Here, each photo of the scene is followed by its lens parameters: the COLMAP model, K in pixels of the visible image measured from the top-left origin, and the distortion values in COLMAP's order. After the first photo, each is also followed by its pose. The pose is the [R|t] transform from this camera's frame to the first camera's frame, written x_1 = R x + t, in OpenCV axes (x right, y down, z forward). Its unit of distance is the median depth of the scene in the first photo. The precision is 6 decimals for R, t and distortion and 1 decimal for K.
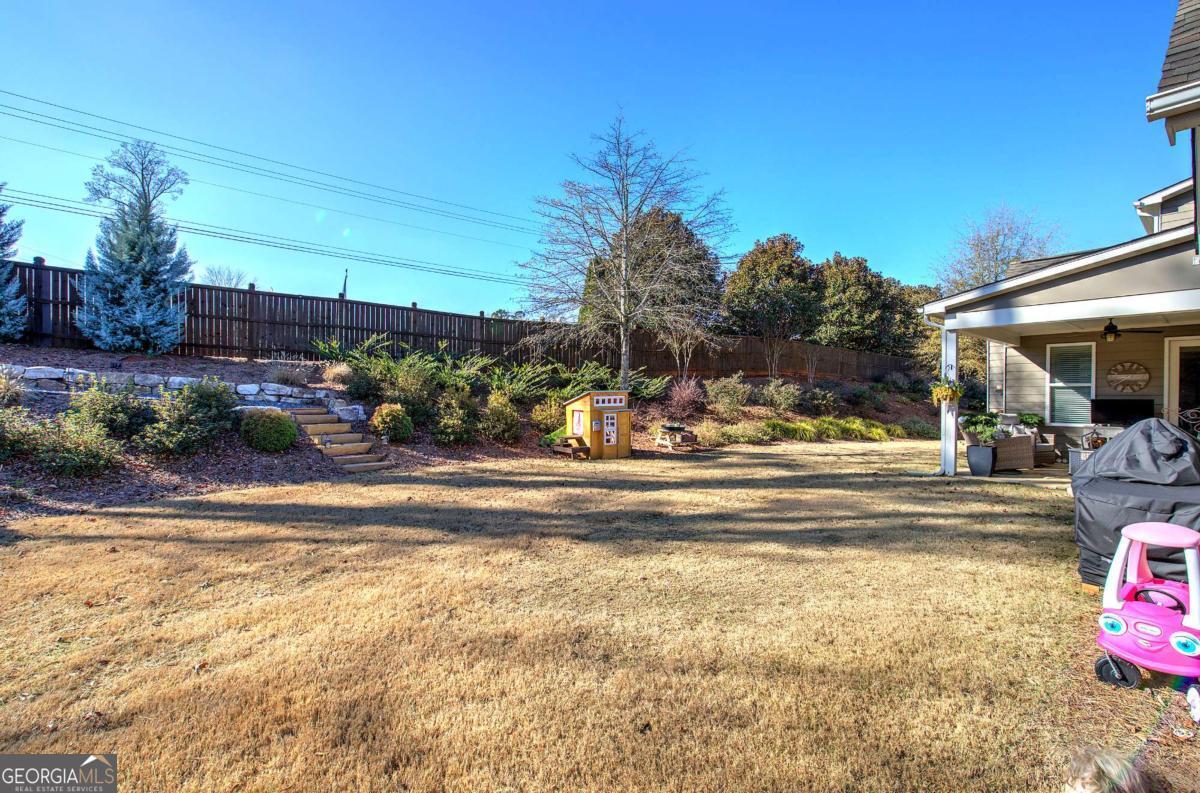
lens RADIAL K [[508.1, 0, 607.5], [0, 508.1, 396.7], [0, 0, 1]] dist [0.000421, -0.000829]
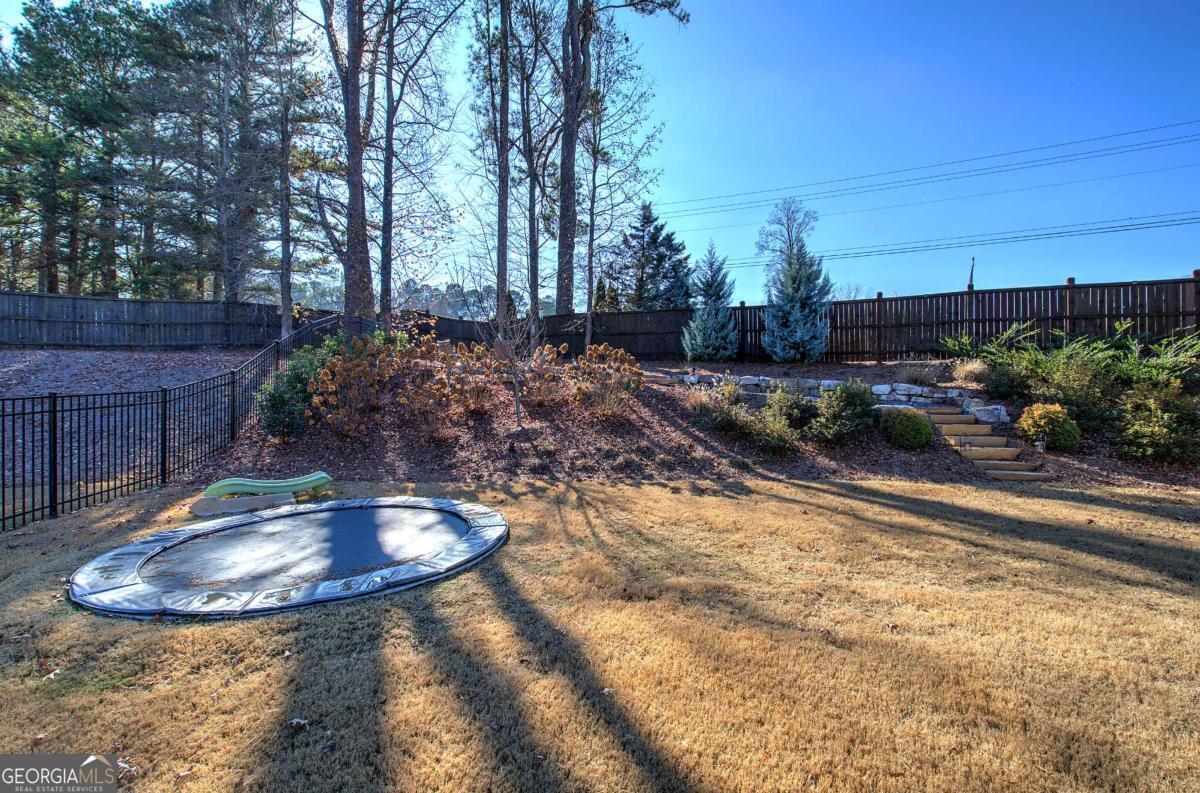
lens RADIAL K [[508.1, 0, 601.3], [0, 508.1, 393.4], [0, 0, 1]] dist [0.000421, -0.000829]
pose [[0.460298, -0.010835, -0.887699, -0.029113], [0.003312, 0.999940, -0.010487, 0.004379], [0.887759, 0.001887, 0.460306, -0.046926]]
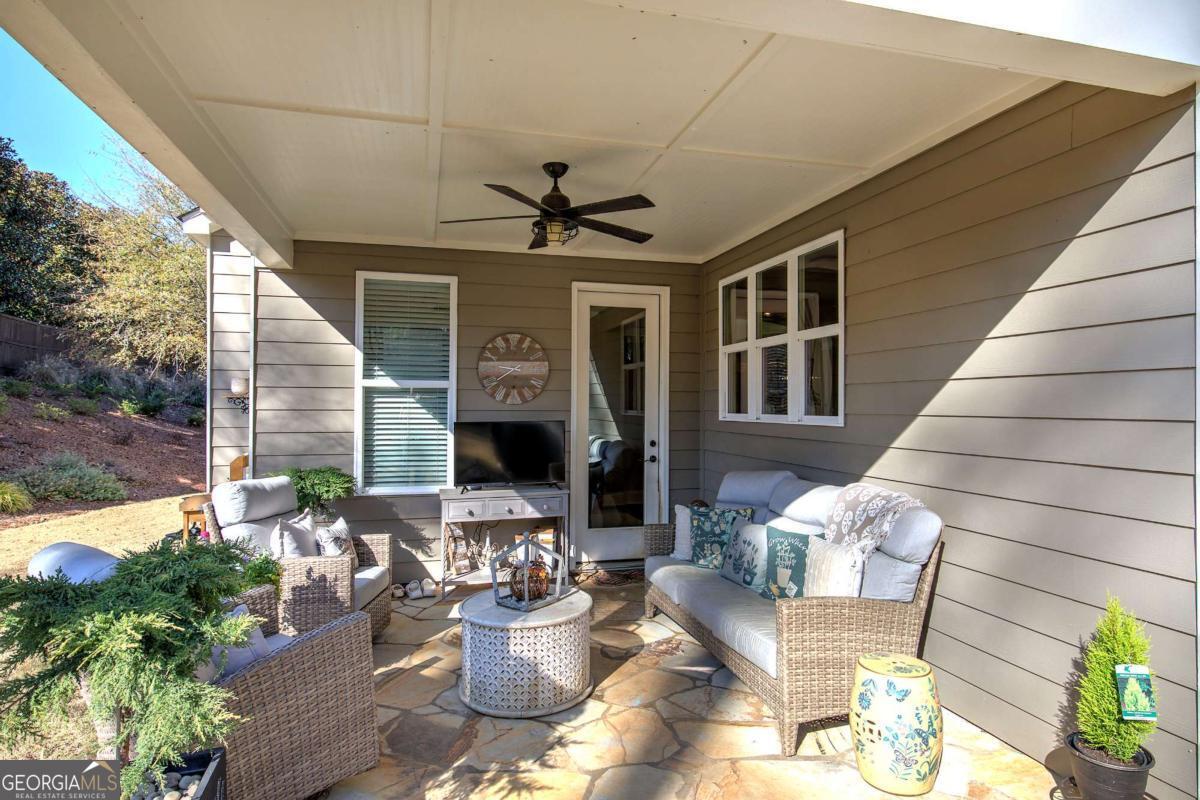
lens RADIAL K [[687.5, 0, 602.5], [0, 687.5, 394.0], [0, 0, 1]] dist [0.007684, 0.000599]
pose [[0.414011, 0.008567, 0.910231, 0.111272], [0.001726, 0.999947, -0.010196, -0.002299], [-0.910270, 0.005792, 0.413975, 0.144522]]
